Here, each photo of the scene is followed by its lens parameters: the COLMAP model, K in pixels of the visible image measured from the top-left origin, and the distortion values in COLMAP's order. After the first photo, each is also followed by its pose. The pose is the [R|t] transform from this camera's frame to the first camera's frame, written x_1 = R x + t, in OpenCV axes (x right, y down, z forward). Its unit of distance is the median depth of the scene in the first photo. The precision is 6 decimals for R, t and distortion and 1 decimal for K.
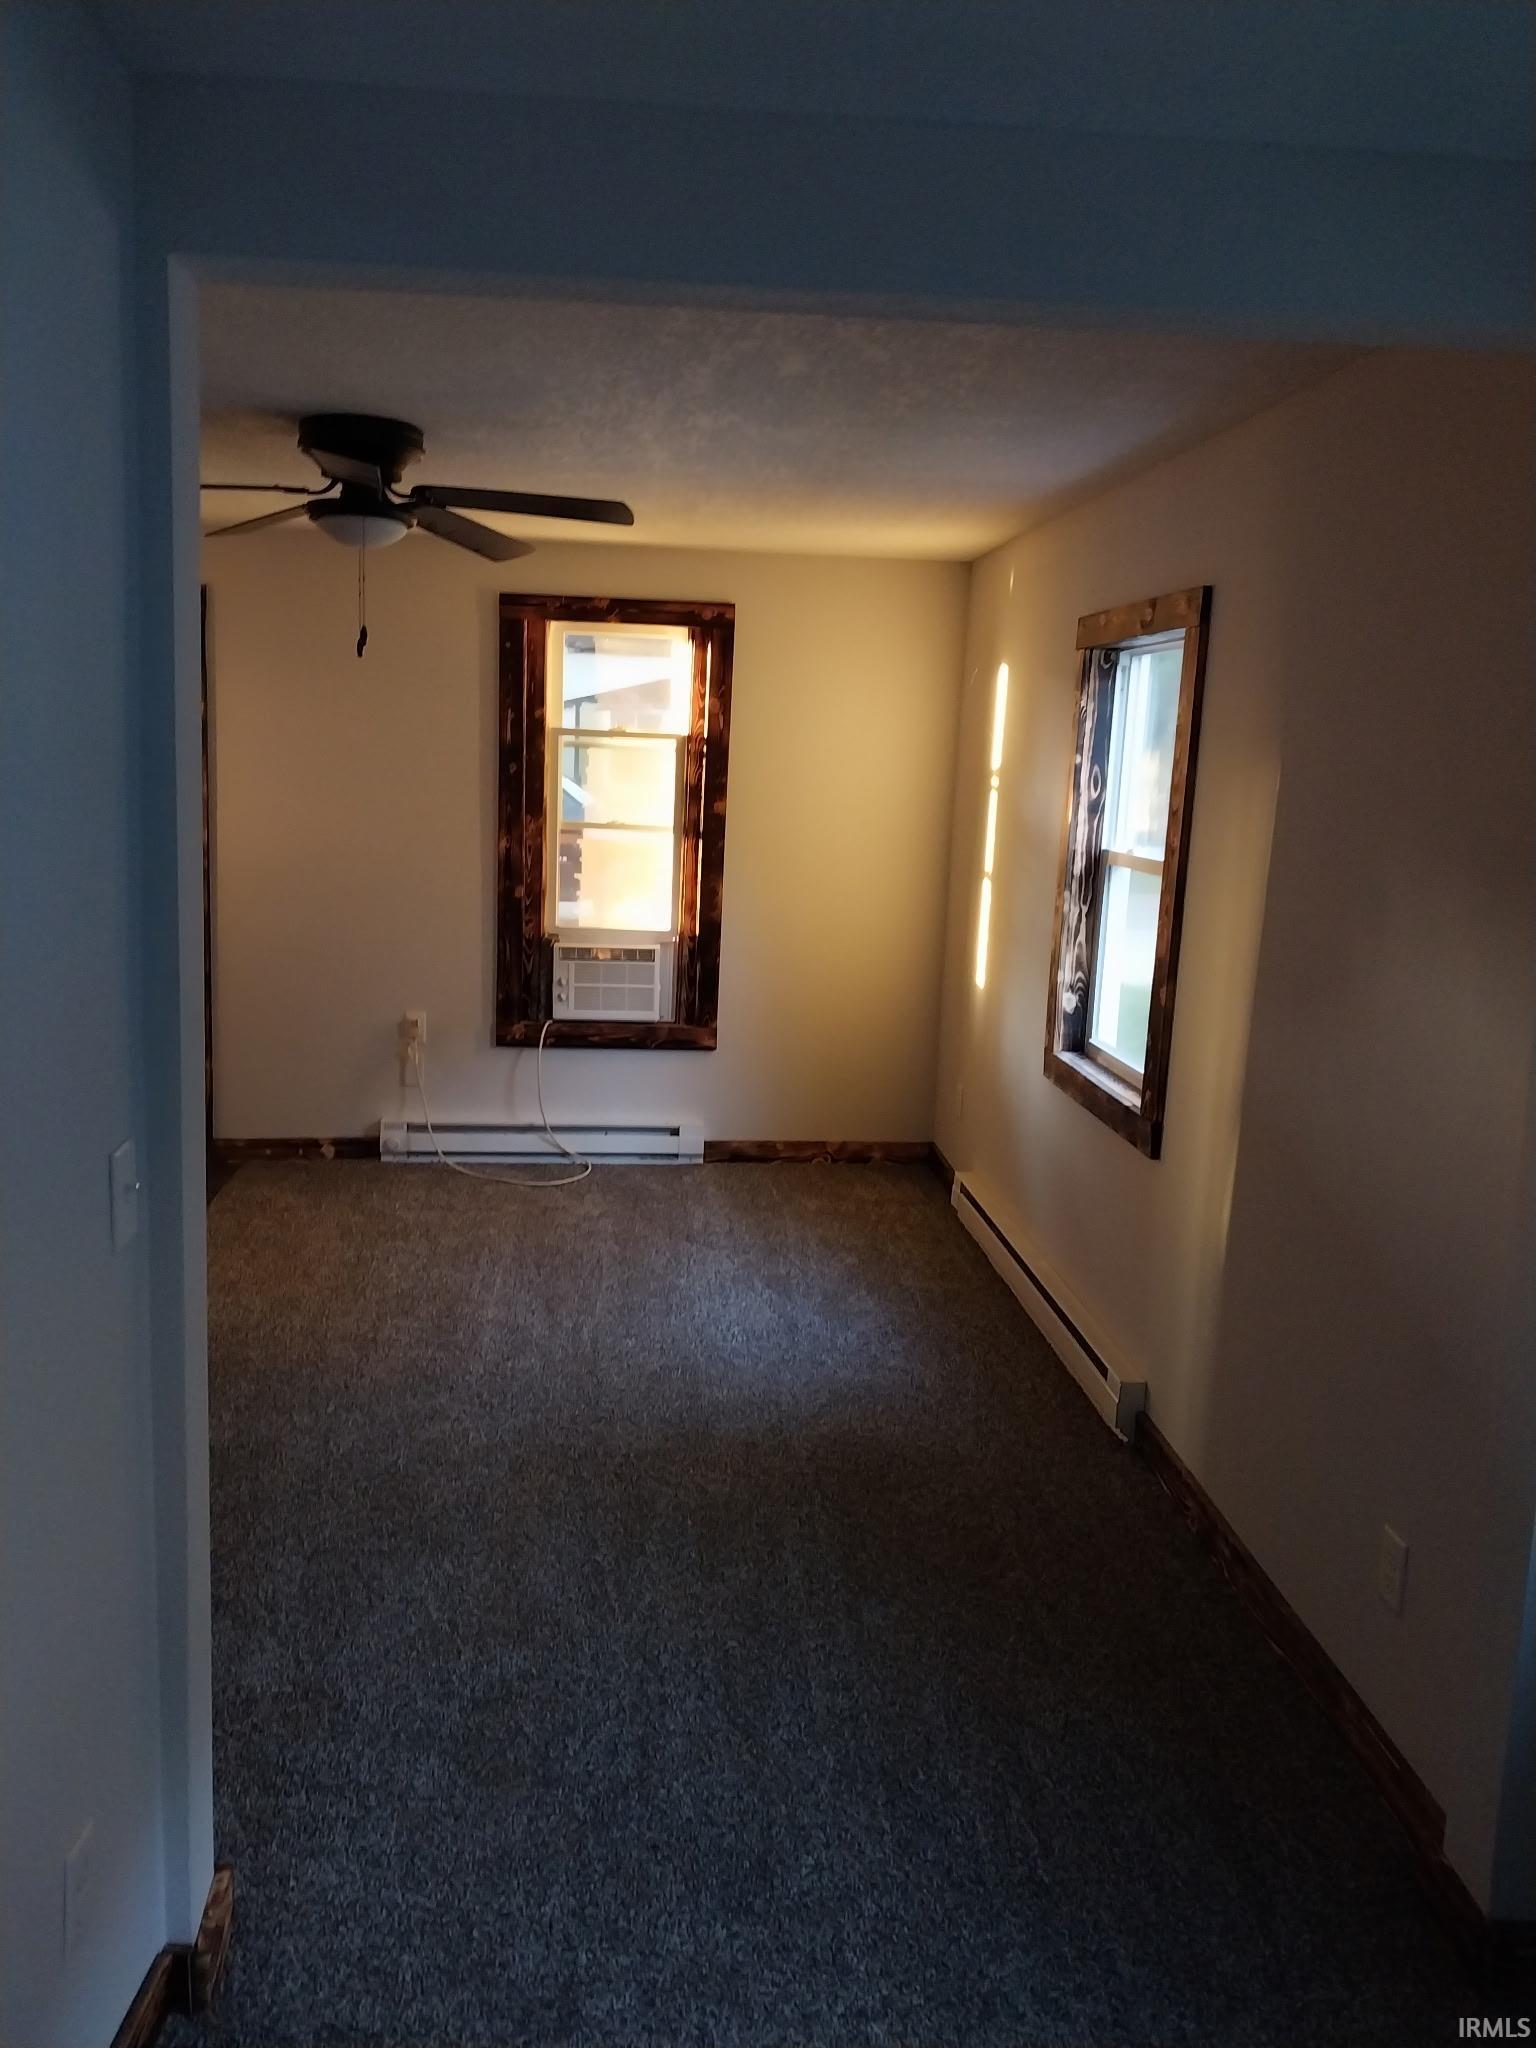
lens RADIAL K [[1577.9, 0, 772.2], [0, 1577.9, 1013.0], [0, 0, 1]] dist [0.065340, 0.000563]
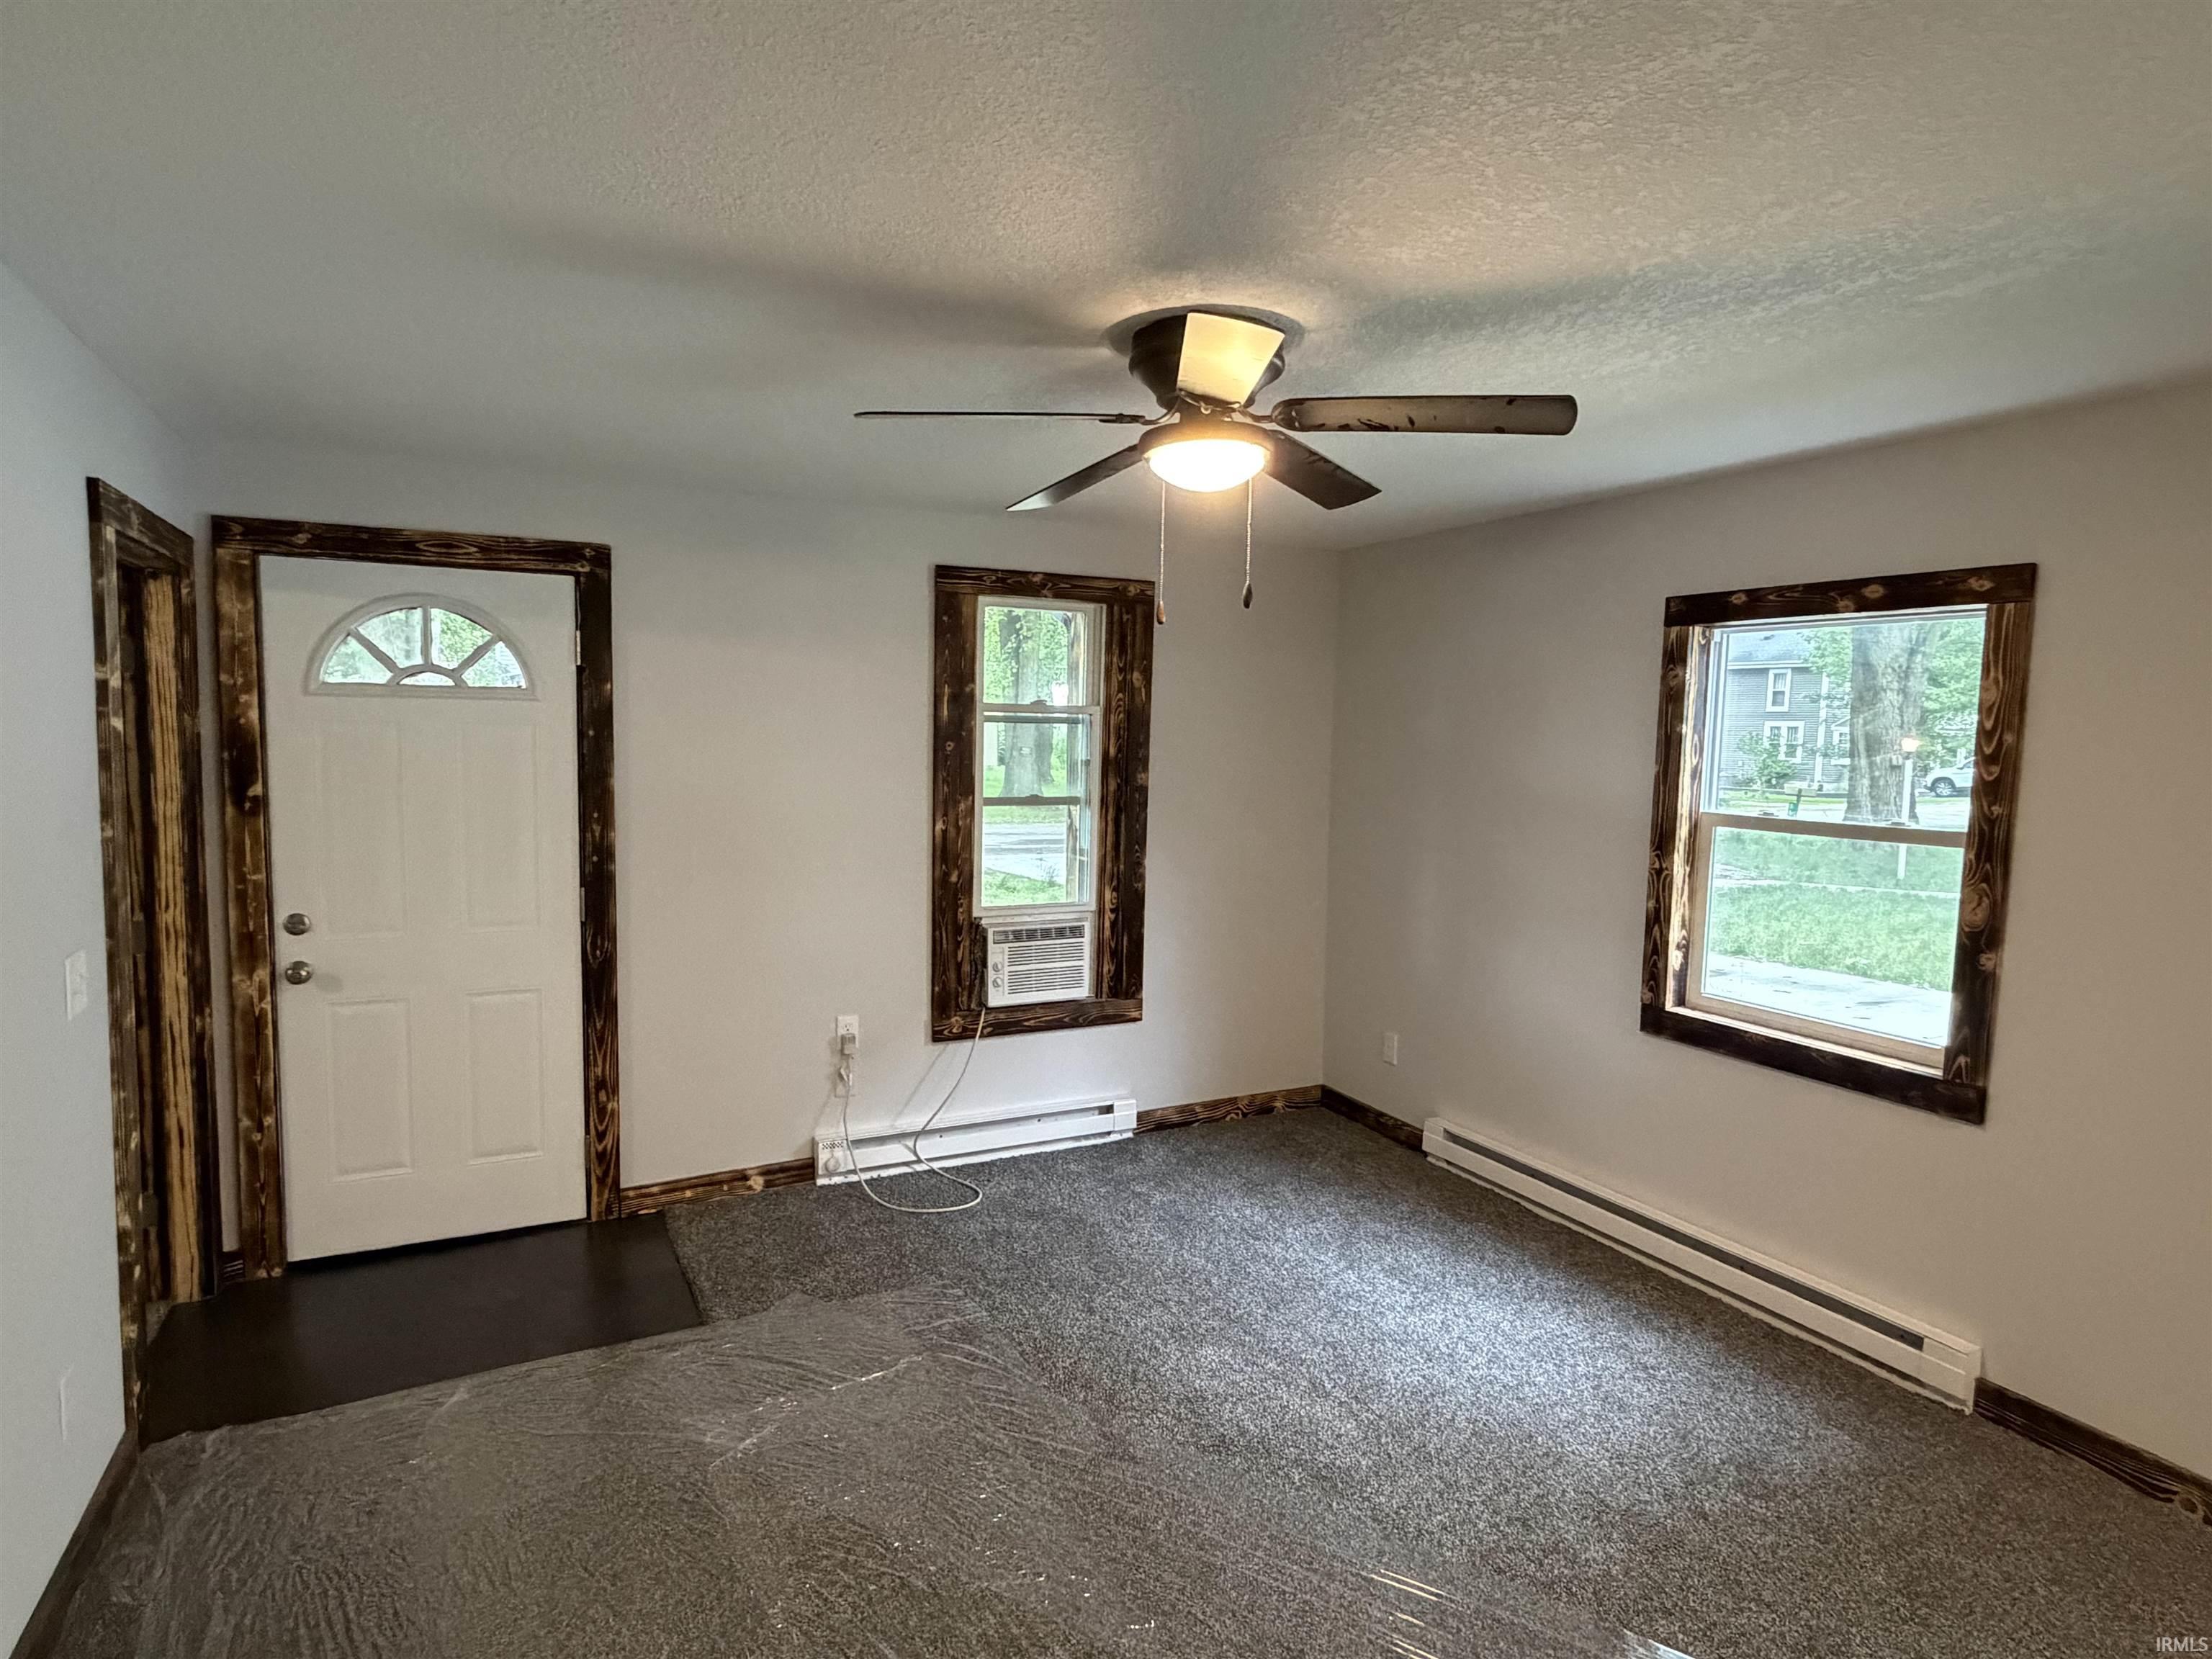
lens RADIAL K [[1233.8, 0, 1104.1], [0, 1233.8, 831.4], [0, 0, 1]] dist [-0.000101, 0.001033]
pose [[0.937709, -0.051633, 0.343563, -0.324072], [0.074947, 0.995674, -0.054920, -0.055361], [-0.339241, 0.077248, 0.937522, 0.273315]]
